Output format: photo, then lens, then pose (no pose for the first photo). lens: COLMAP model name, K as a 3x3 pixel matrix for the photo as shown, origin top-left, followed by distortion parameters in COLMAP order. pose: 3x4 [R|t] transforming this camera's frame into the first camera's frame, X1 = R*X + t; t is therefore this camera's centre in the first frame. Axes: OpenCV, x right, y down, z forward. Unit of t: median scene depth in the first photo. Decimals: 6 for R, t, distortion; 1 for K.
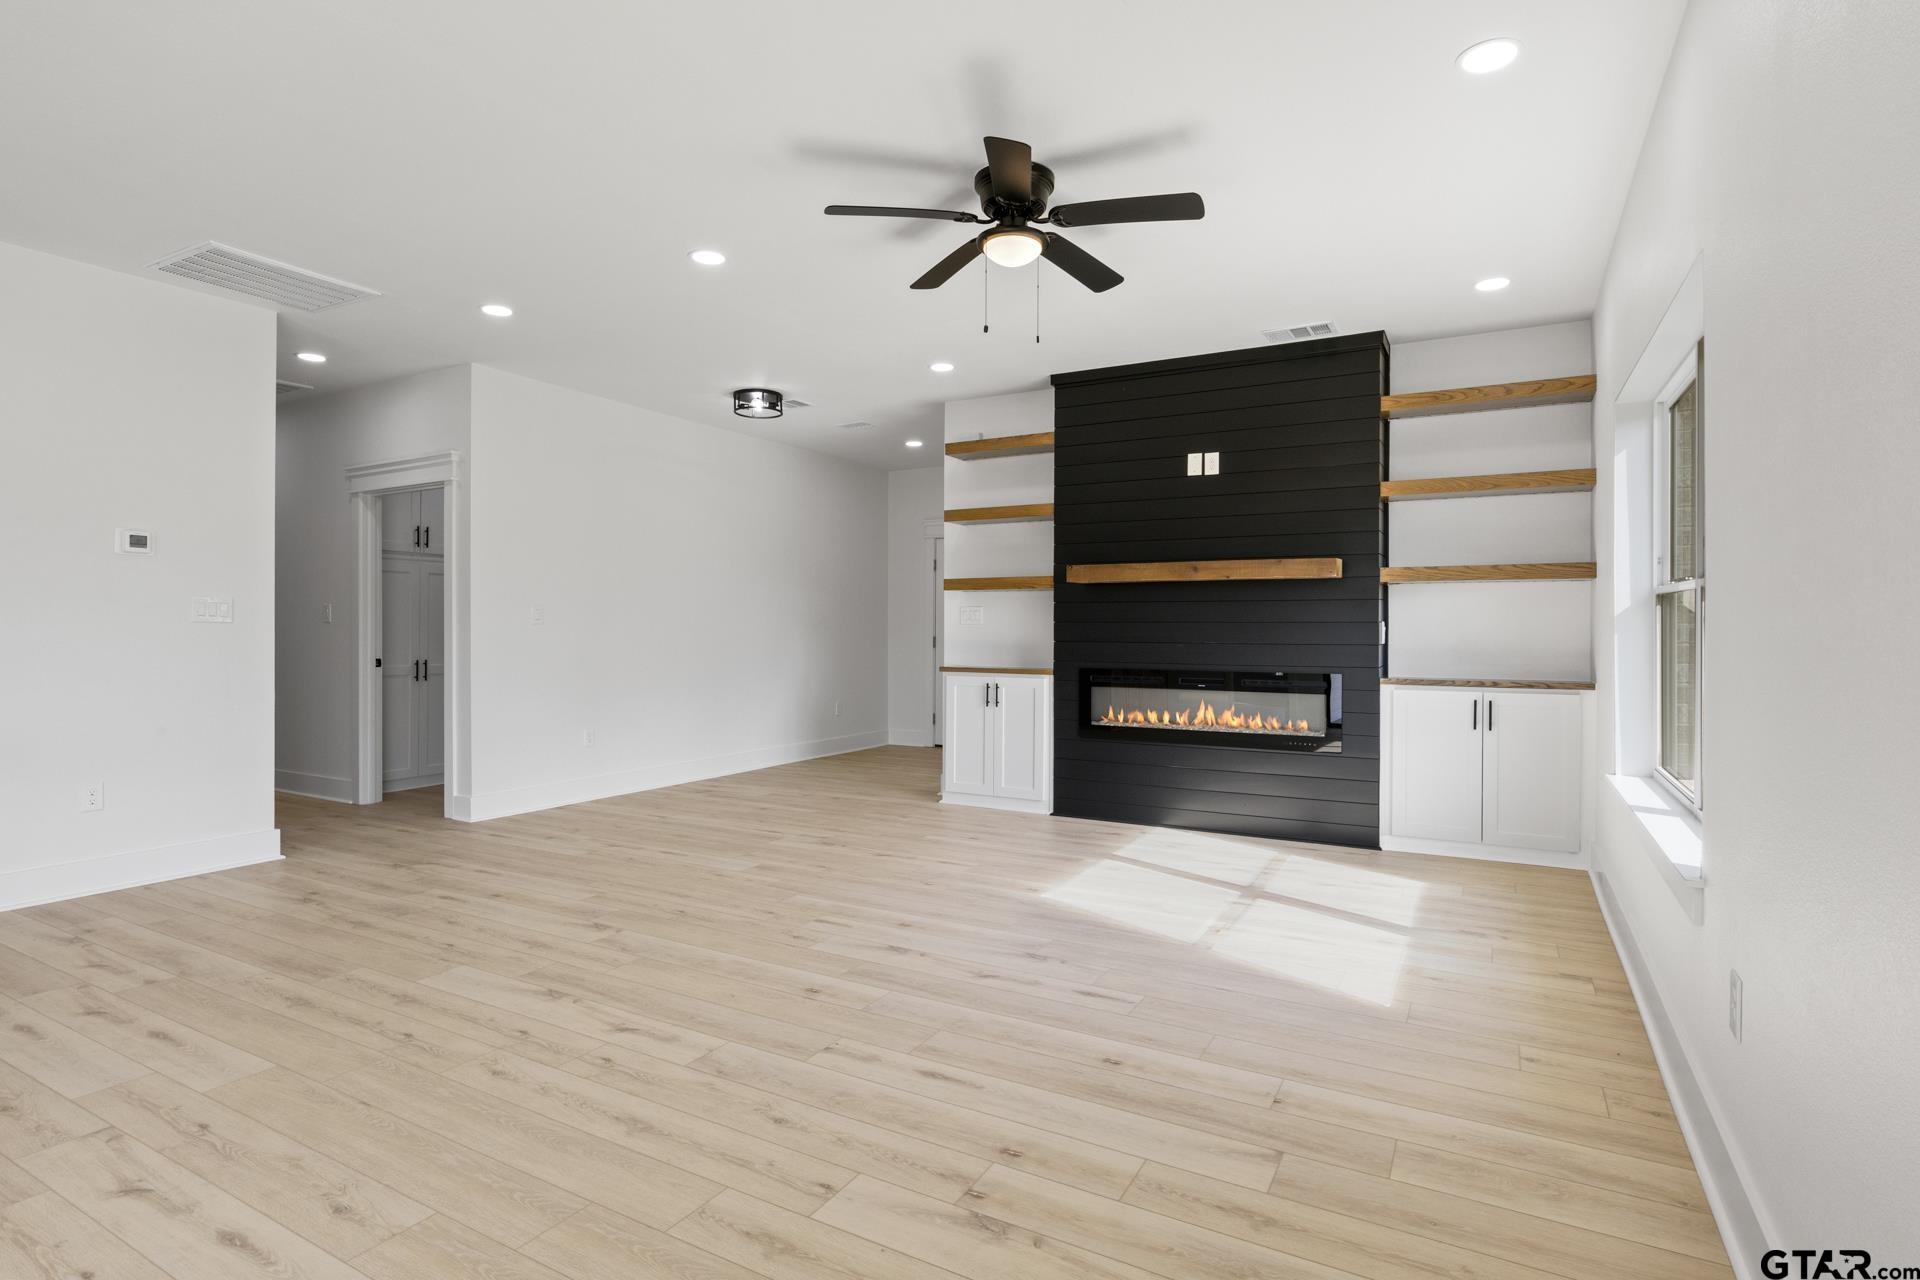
lens RADIAL K [[957.7, 0, 960.2], [0, 957.7, 634.6], [0, 0, 1]] dist [-0.005787, -0.000716]
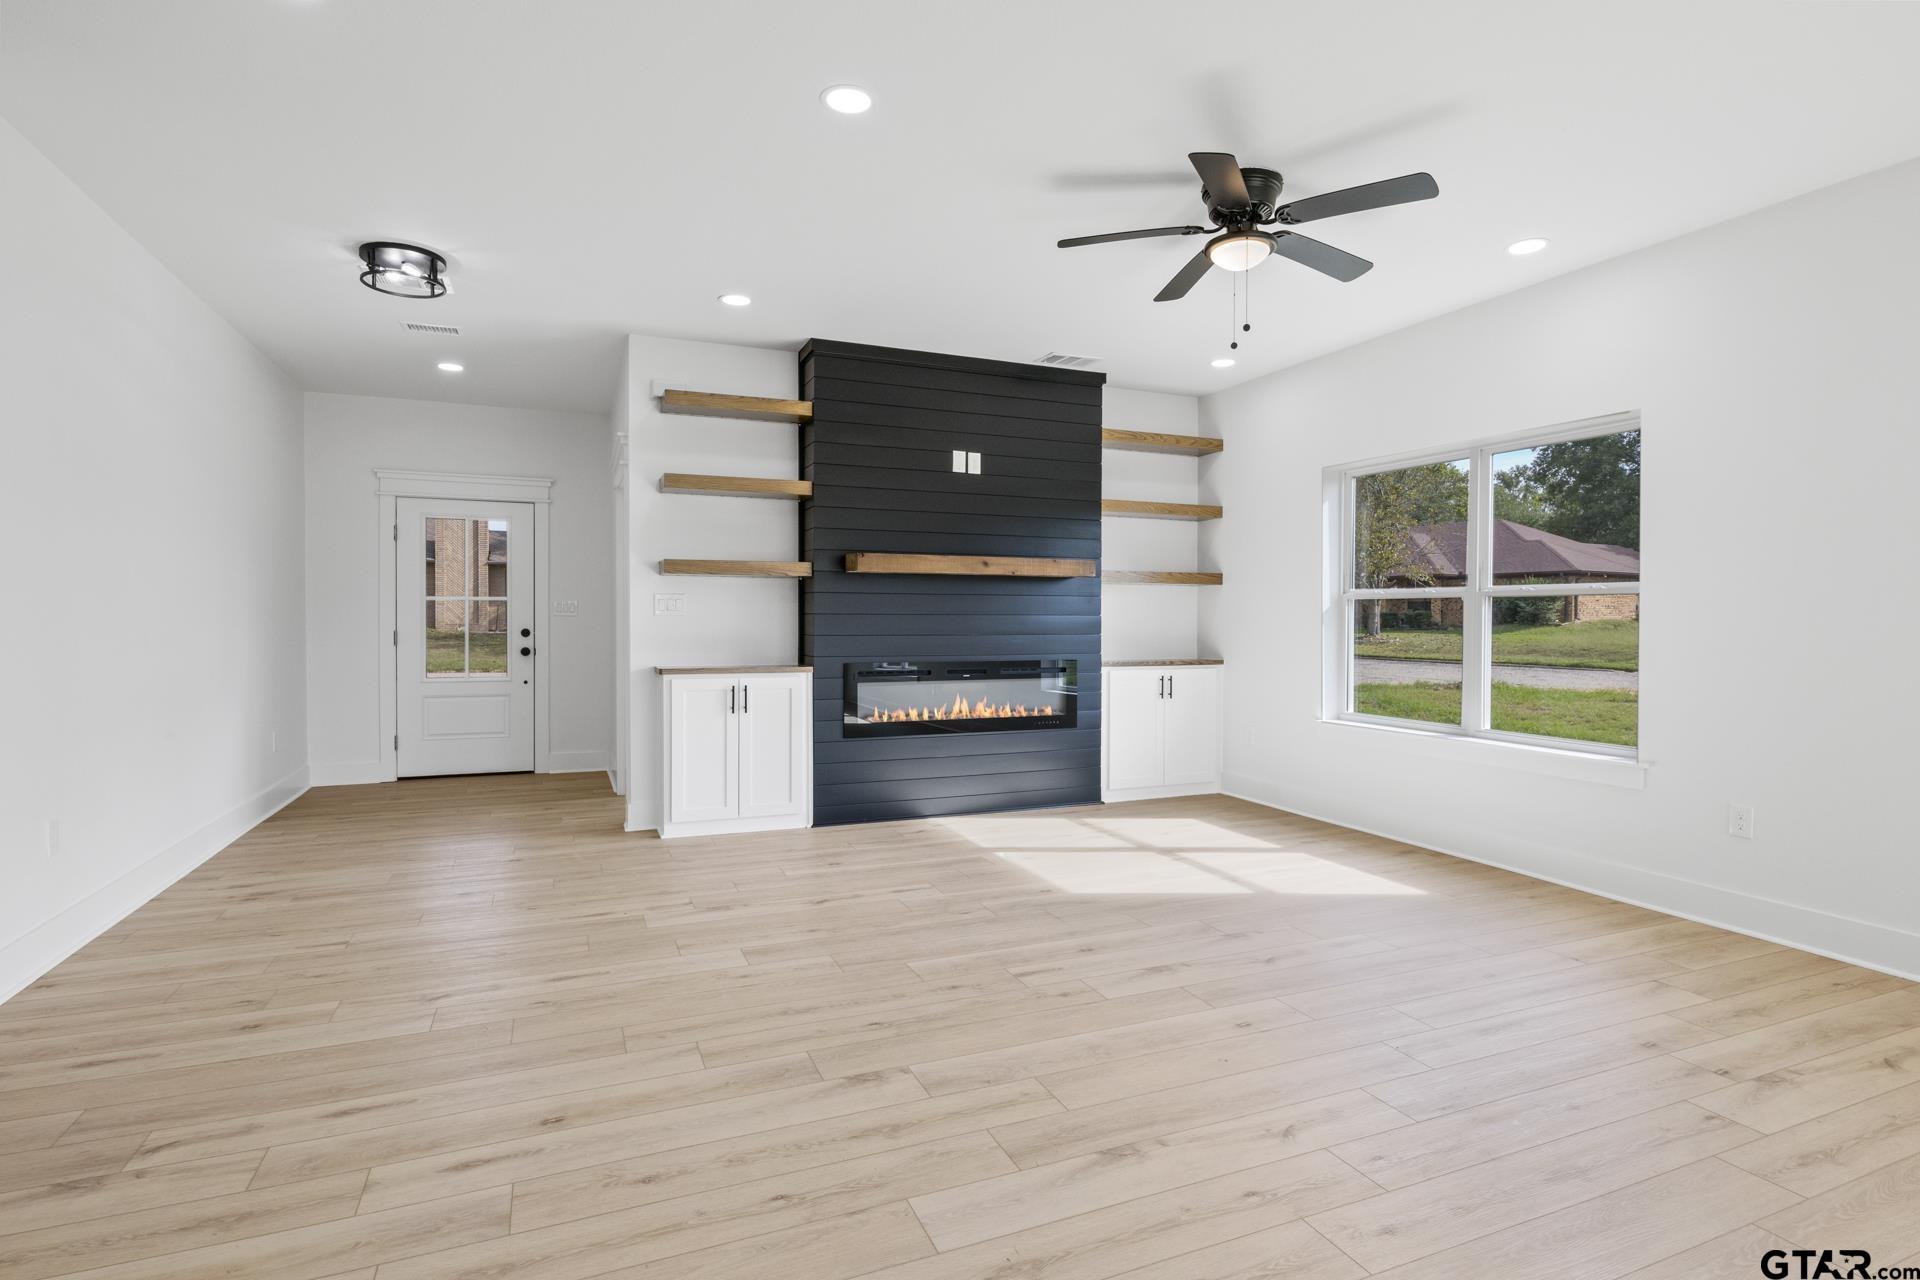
lens RADIAL K [[957.7, 0, 954.9], [0, 957.7, 635.1], [0, 0, 1]] dist [-0.005787, -0.000716]
pose [[0.617090, -0.014704, 0.786756, -0.631020], [0.004159, 0.999872, 0.015425, -0.007580], [-0.786882, -0.006246, 0.617072, 0.403795]]
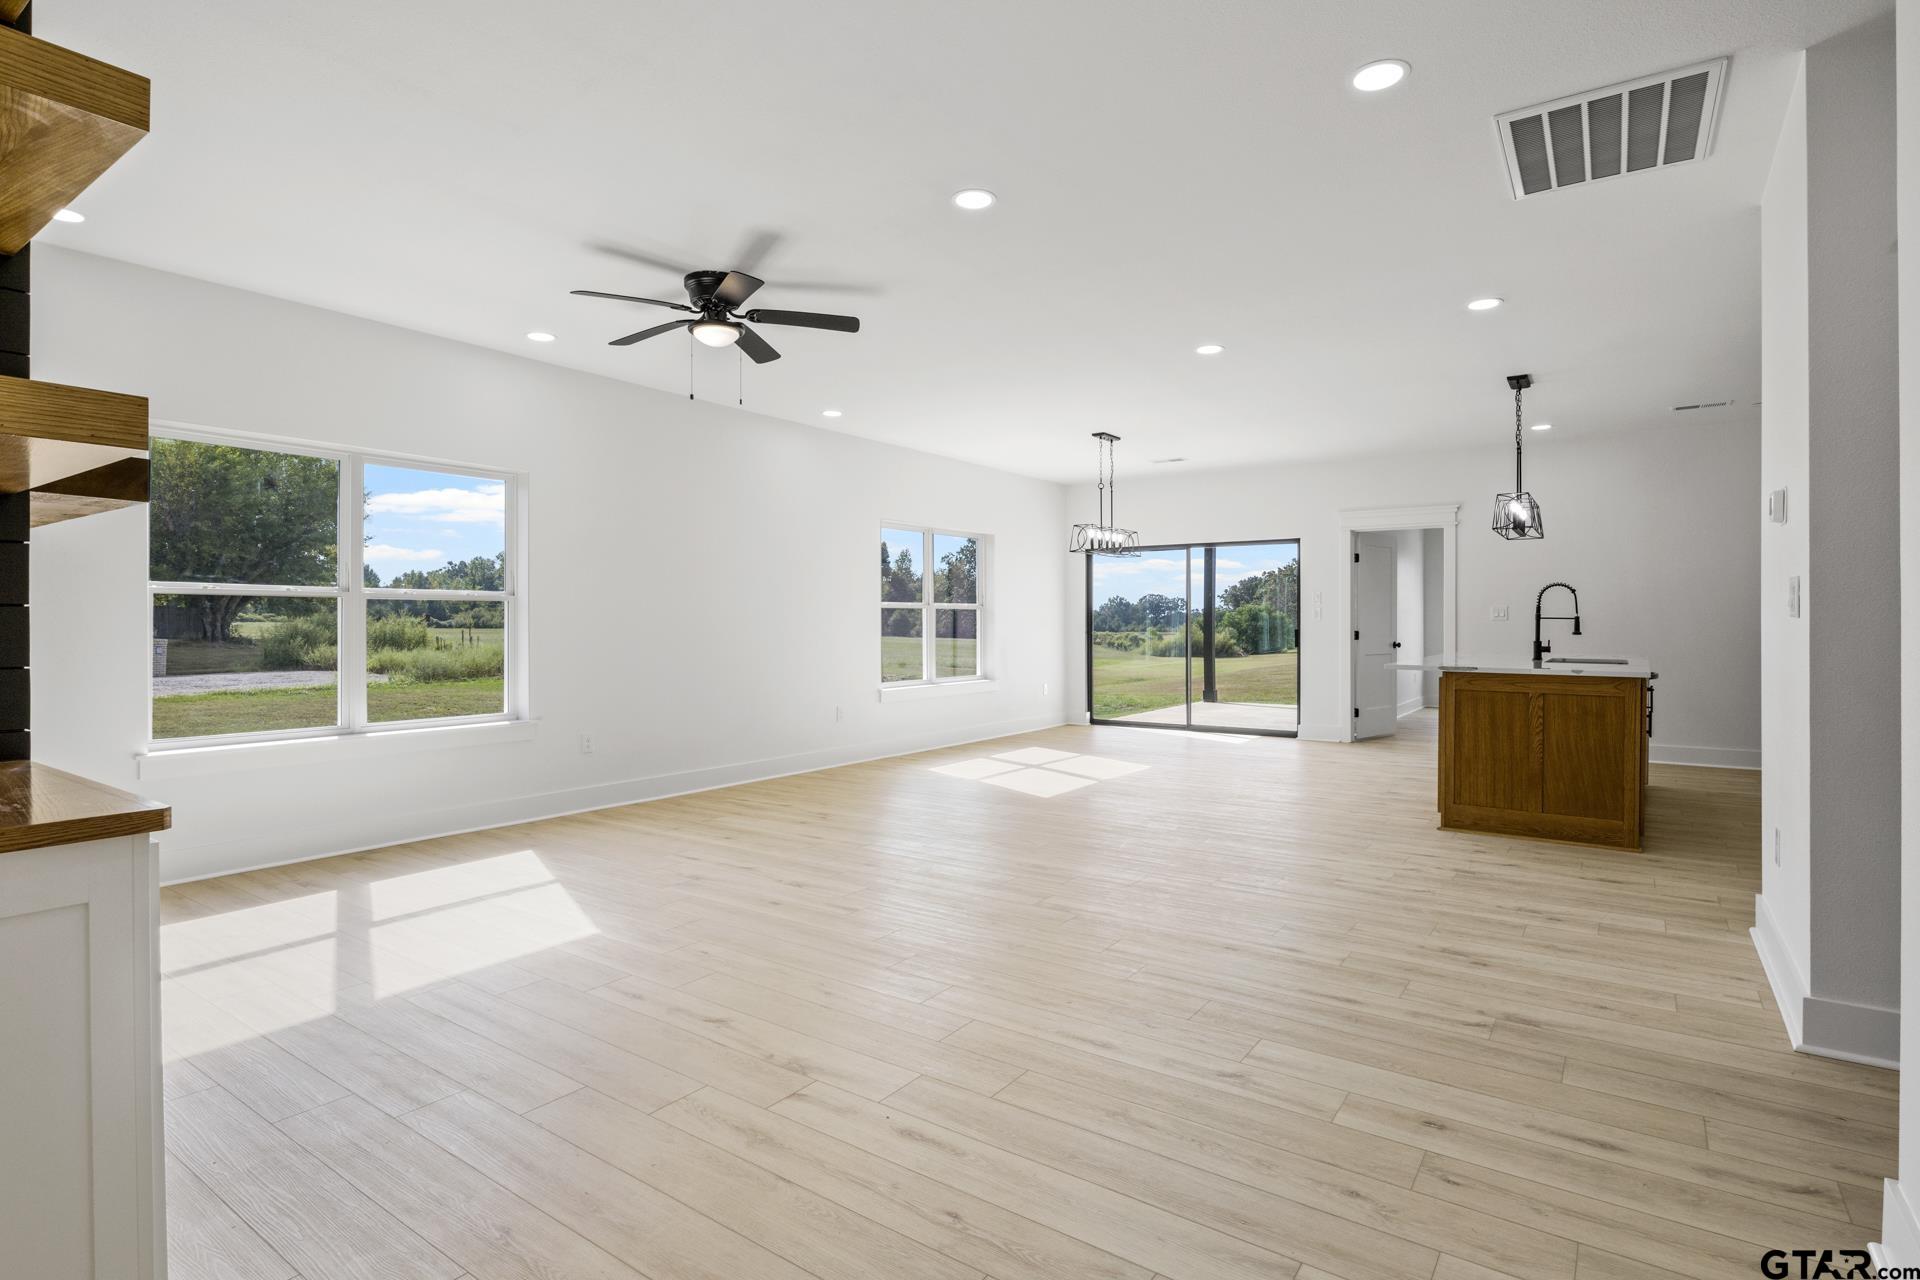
lens RADIAL K [[957.7, 0, 974.6], [0, 957.7, 627.4], [0, 0, 1]] dist [-0.005787, -0.000716]
pose [[-0.995590, -0.002808, 0.093766, -0.281044], [-0.001607, 0.999916, 0.012882, -0.012259], [-0.093794, 0.012675, -0.995511, 1.517960]]
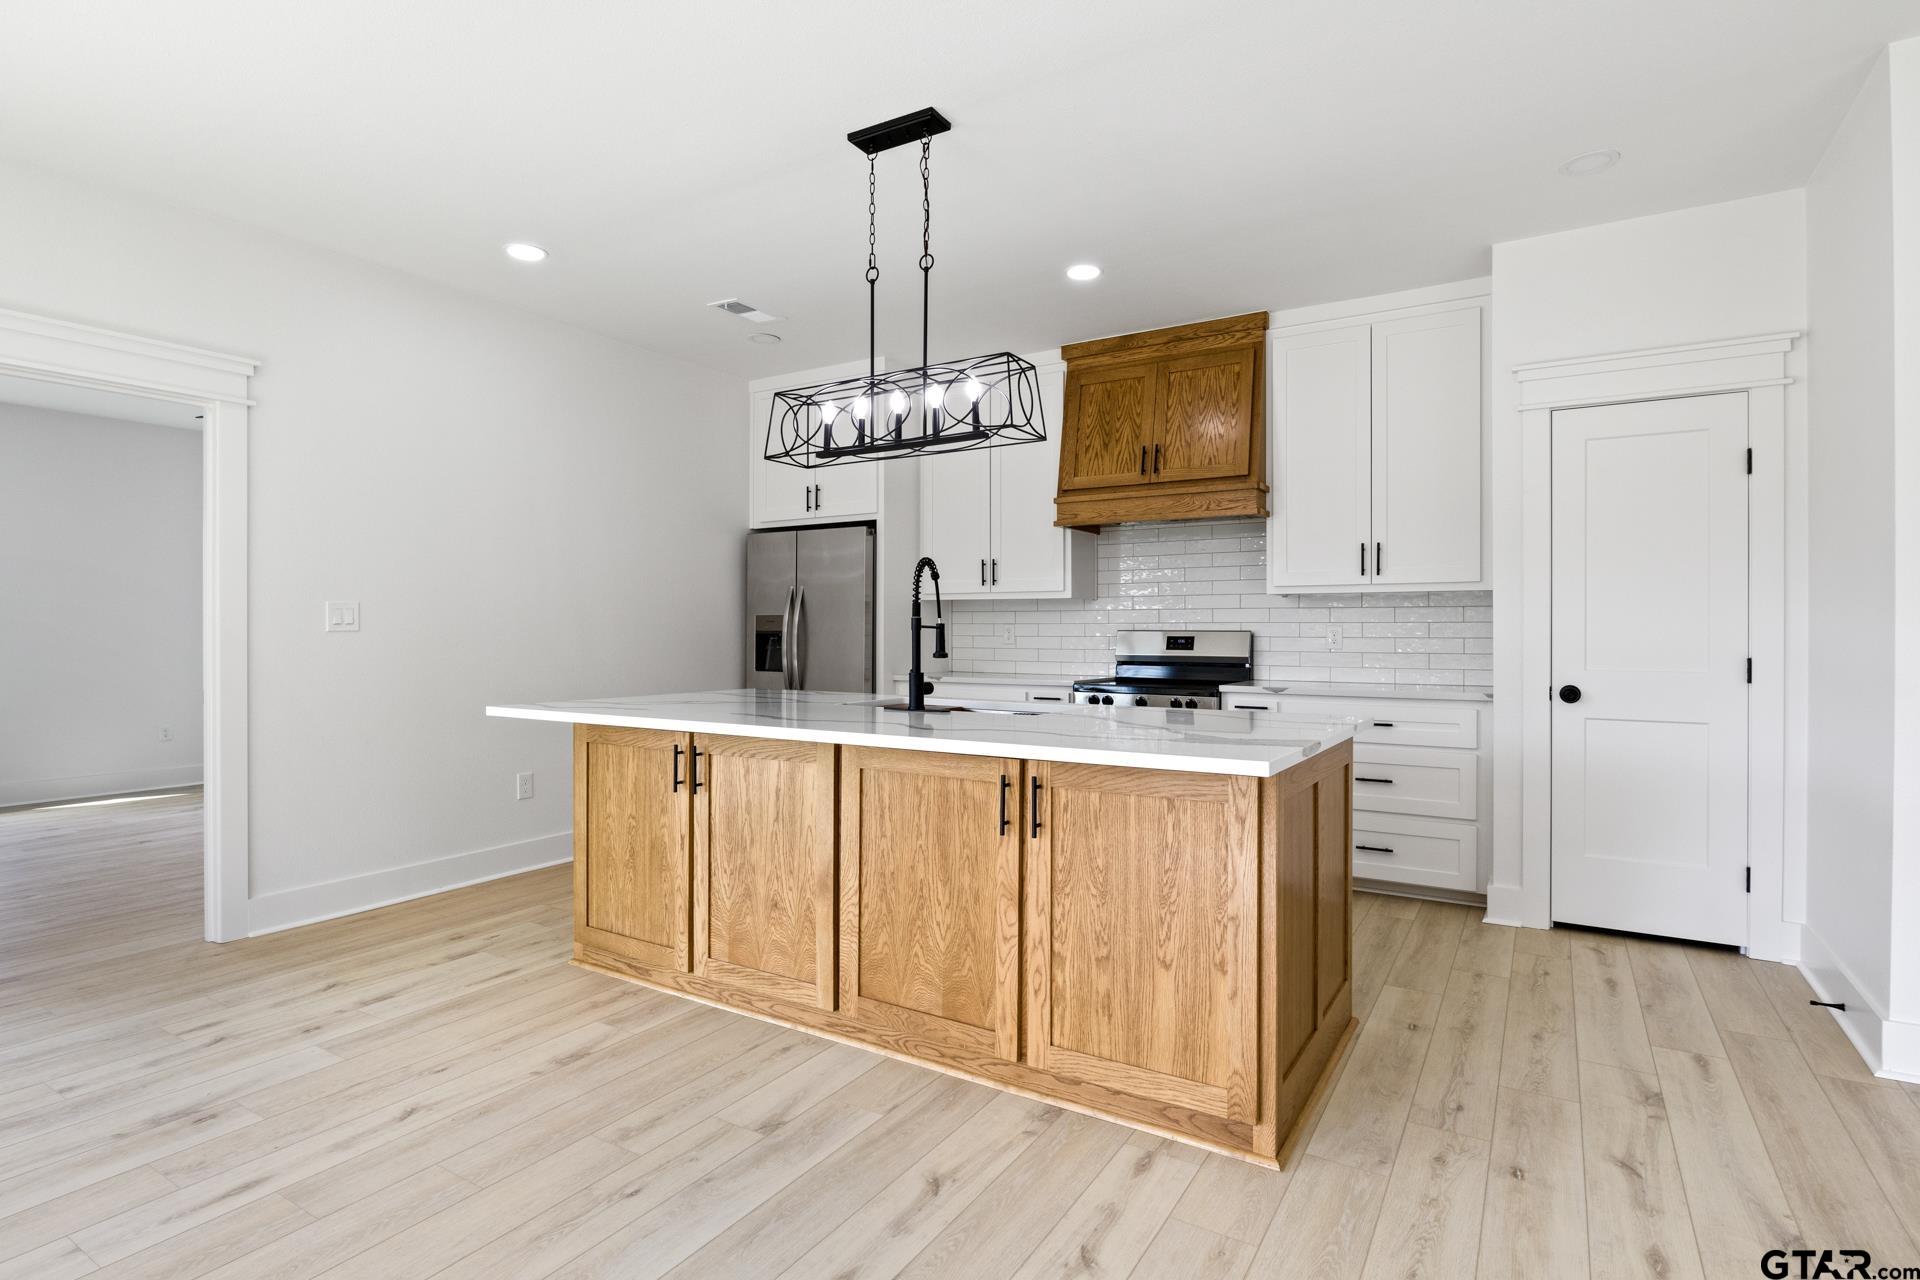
lens RADIAL K [[957.7, 0, 958.2], [0, 957.7, 632.9], [0, 0, 1]] dist [-0.005787, -0.000716]
pose [[-0.041776, -0.000813, -0.999127, -0.279289], [-0.005174, 0.999986, -0.000597, -0.005071], [0.999114, 0.005145, -0.041780, 0.275245]]
